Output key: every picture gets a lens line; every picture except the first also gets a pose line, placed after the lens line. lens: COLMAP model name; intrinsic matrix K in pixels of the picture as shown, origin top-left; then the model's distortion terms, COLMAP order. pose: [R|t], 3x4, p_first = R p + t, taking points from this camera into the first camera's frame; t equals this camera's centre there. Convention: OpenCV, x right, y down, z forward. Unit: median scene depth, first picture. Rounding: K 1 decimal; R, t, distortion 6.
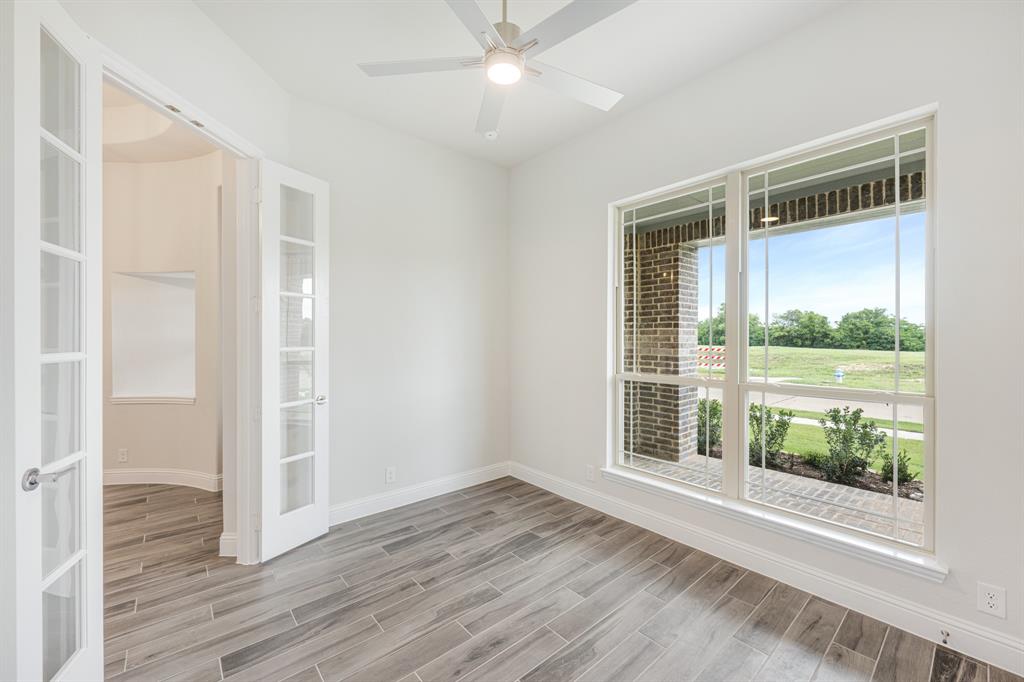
lens RADIAL K [[412.7, 0, 514.4], [0, 412.7, 342.4], [0, 0, 1]] dist [-0.003495, -0.000040]
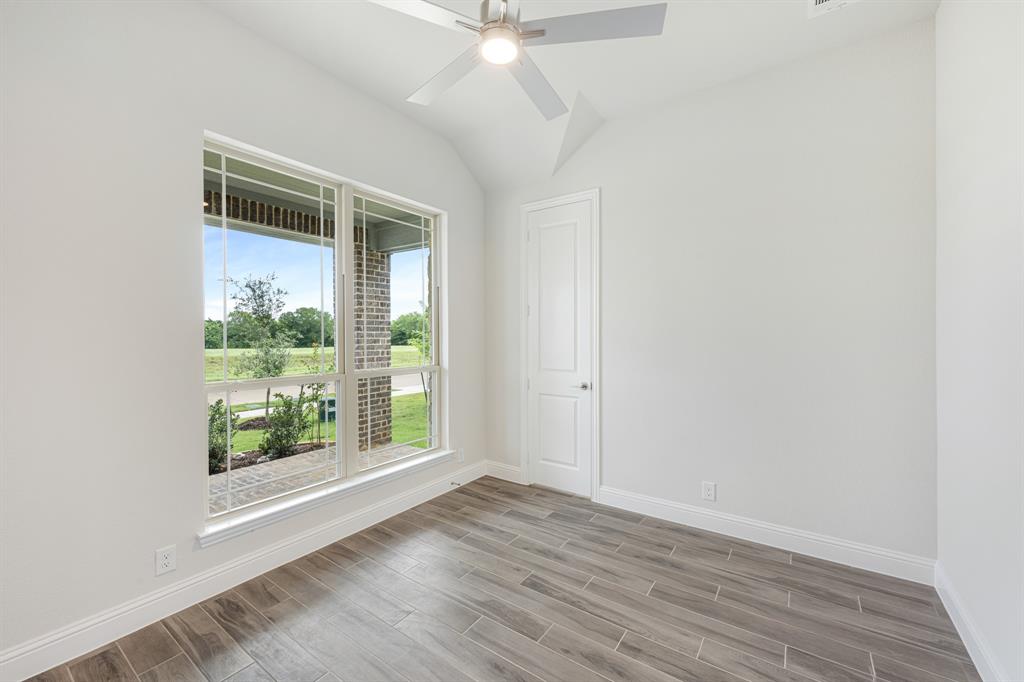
lens RADIAL K [[412.7, 0, 515.5], [0, 412.7, 336.2], [0, 0, 1]] dist [-0.003495, -0.000040]
pose [[-0.268158, 0.001071, 0.963374, -0.589799], [0.008350, 0.999964, 0.001212, -0.000369], [-0.963339, 0.008369, -0.268157, 0.763511]]
